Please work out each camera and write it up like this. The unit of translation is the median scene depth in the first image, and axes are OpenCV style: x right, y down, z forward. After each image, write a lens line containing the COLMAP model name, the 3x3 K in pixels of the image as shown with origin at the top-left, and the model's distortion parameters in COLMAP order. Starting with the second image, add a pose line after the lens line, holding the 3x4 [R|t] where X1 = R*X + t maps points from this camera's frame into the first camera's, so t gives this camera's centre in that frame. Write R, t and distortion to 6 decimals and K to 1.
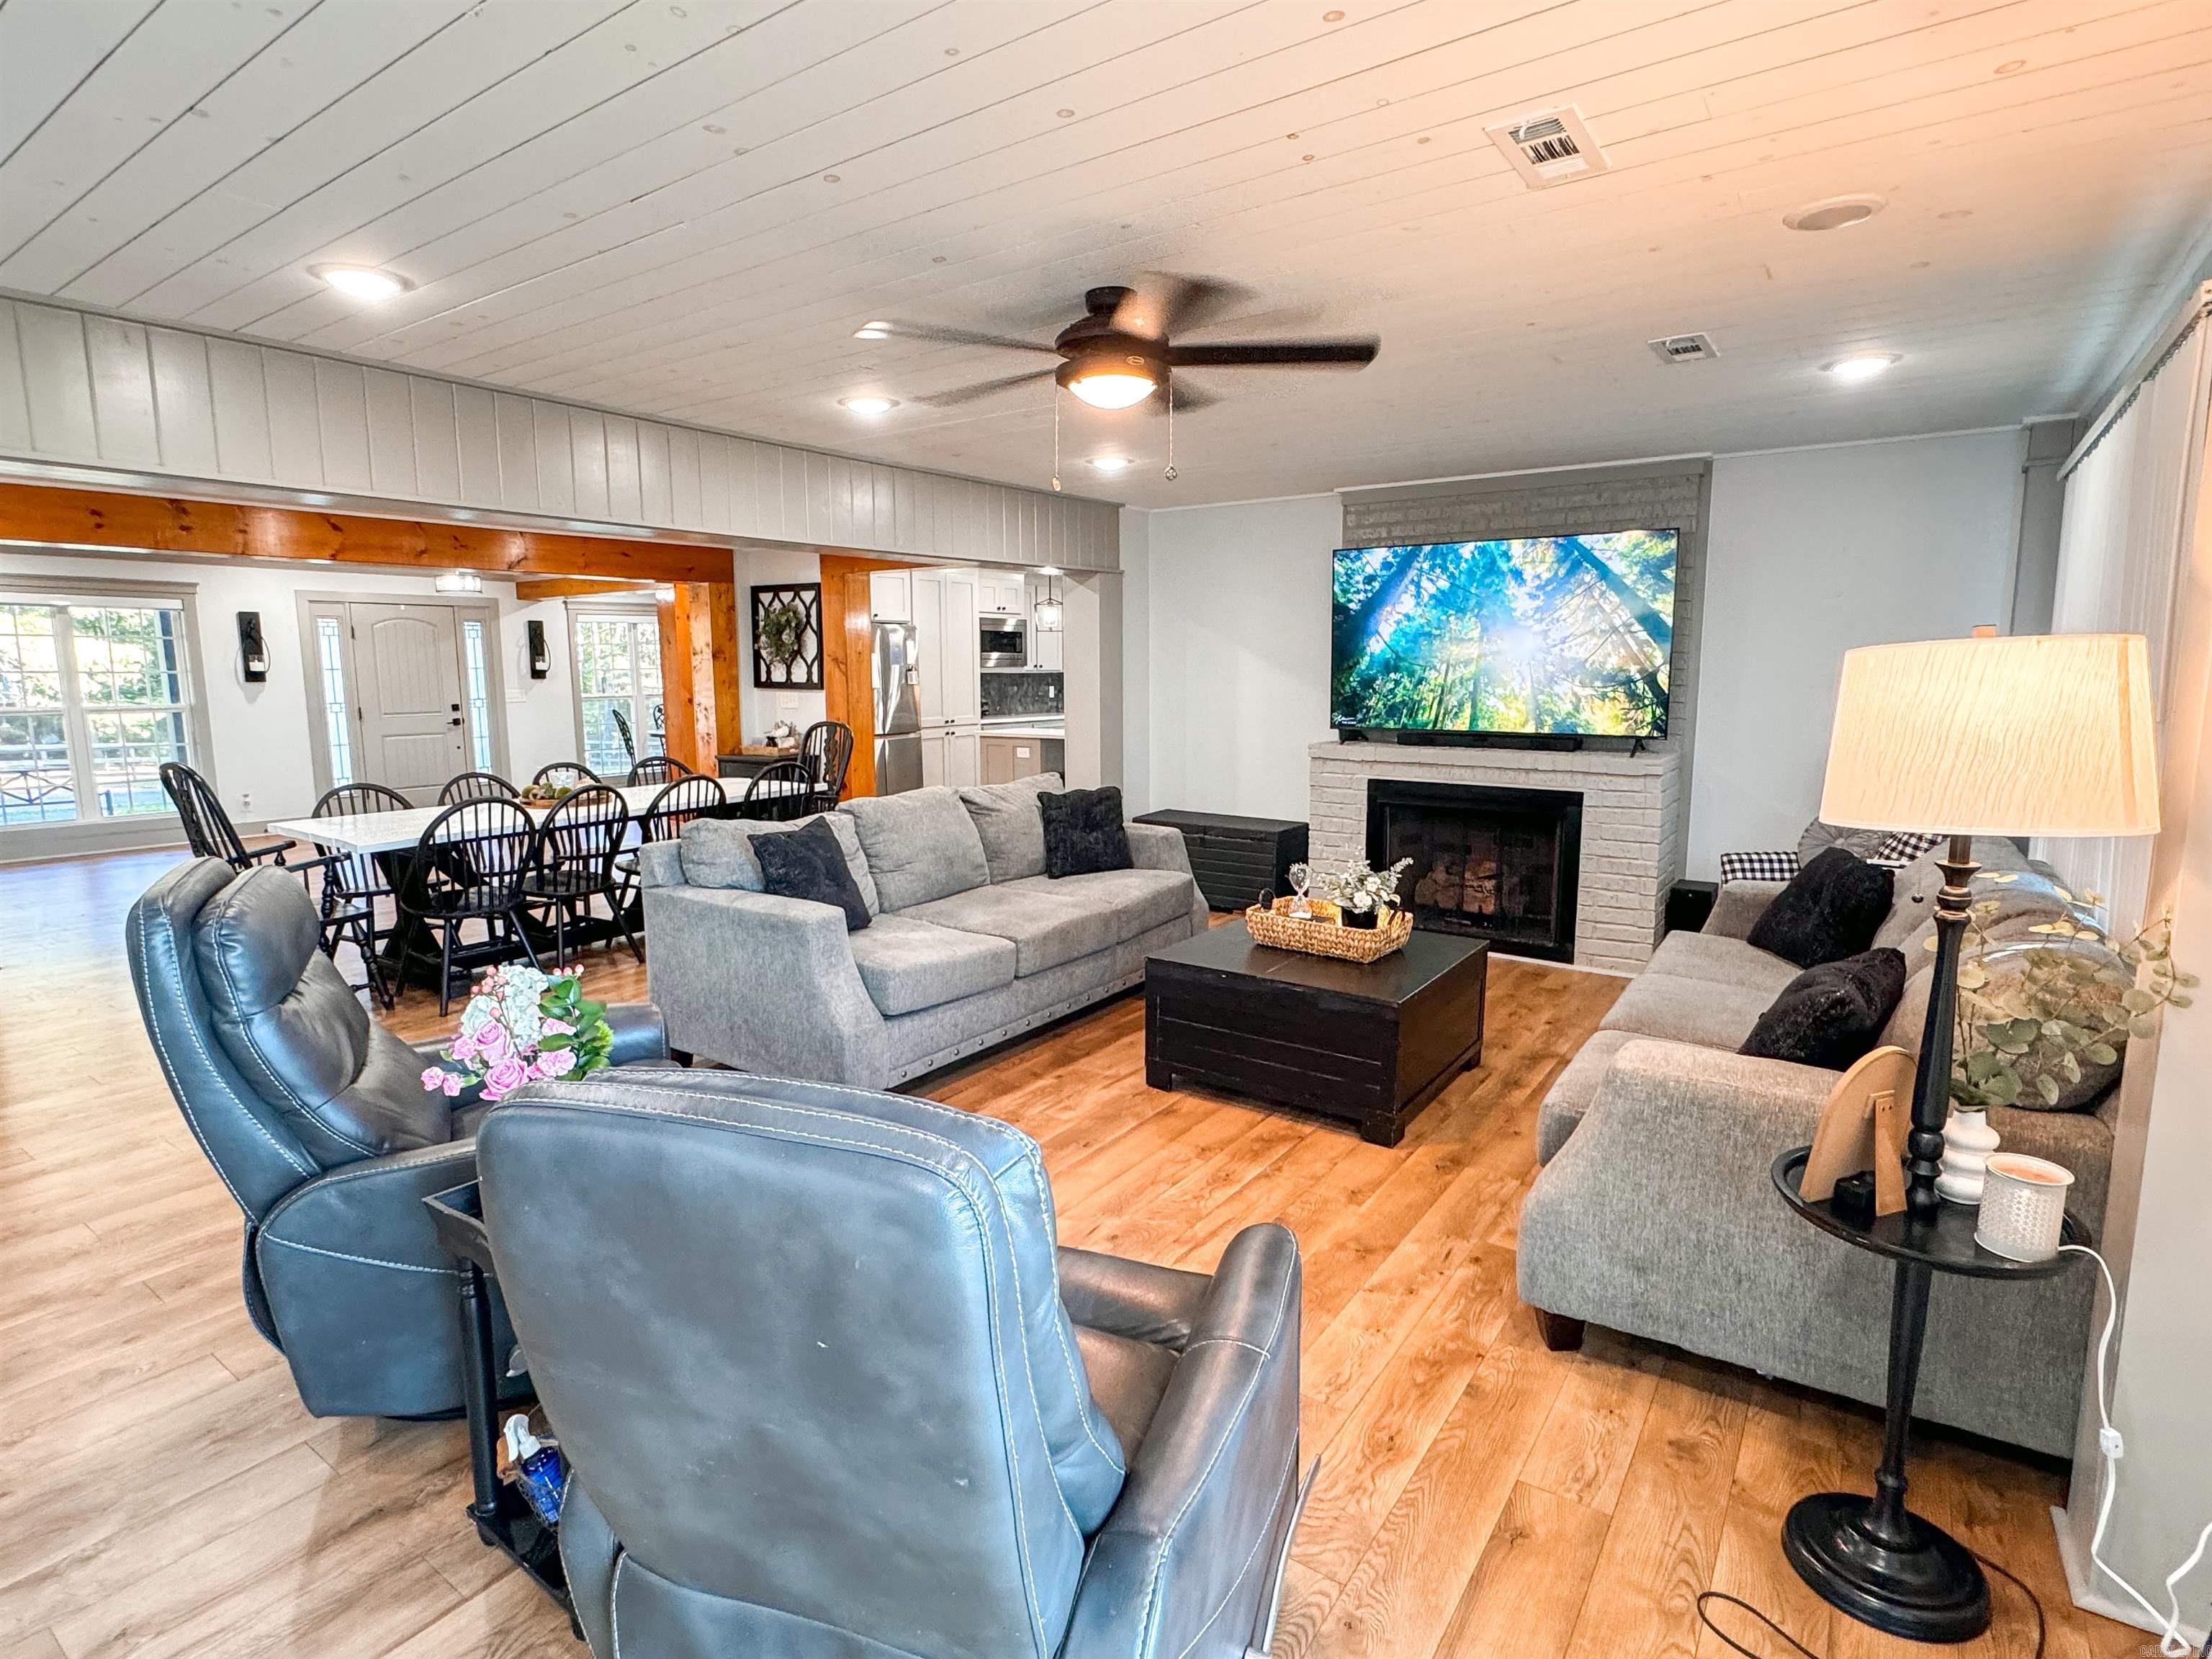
lens RADIAL K [[1126.4, 0, 1101.7], [0, 1126.4, 822.1], [0, 0, 1]] dist [0.001635, 0.000194]
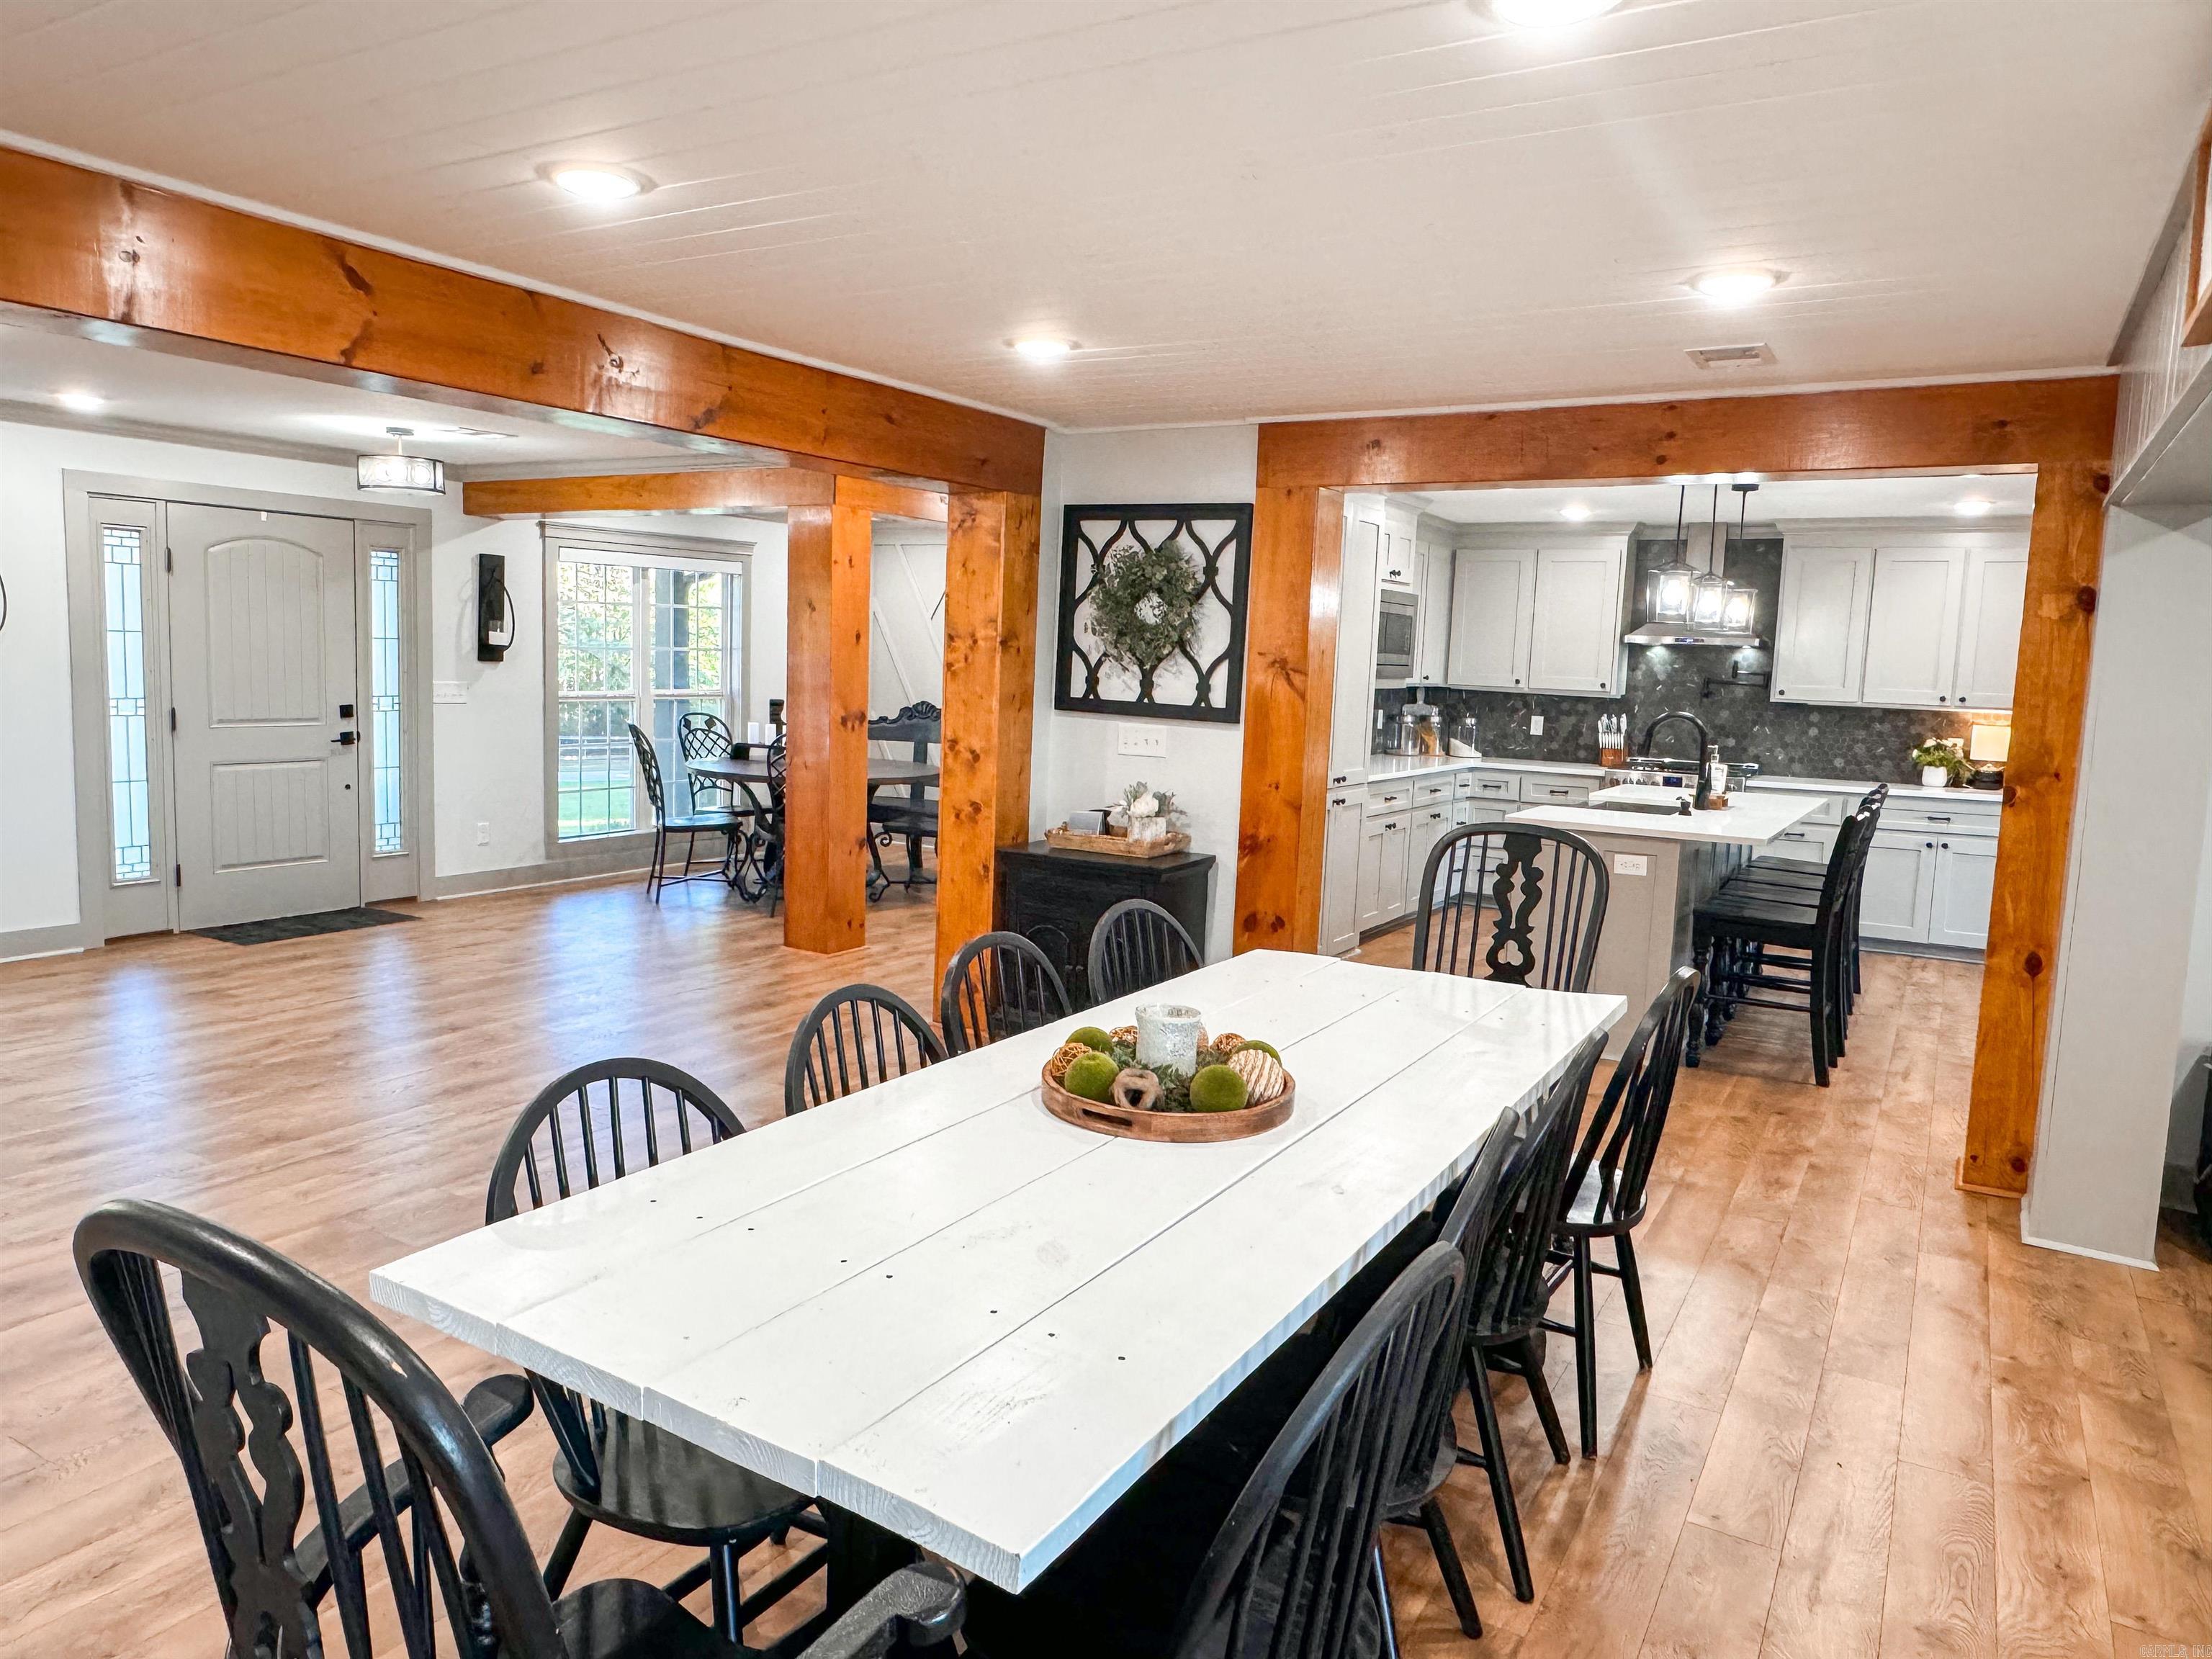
lens RADIAL K [[1464.5, 0, 1101.8], [0, 1464.5, 826.0], [0, 0, 1]] dist [0.006120, 0.001635]
pose [[0.996747, 0.032873, 0.073583, -0.339089], [-0.031431, 0.999292, -0.020668, -0.056618], [-0.074211, 0.018288, 0.997075, 0.364982]]
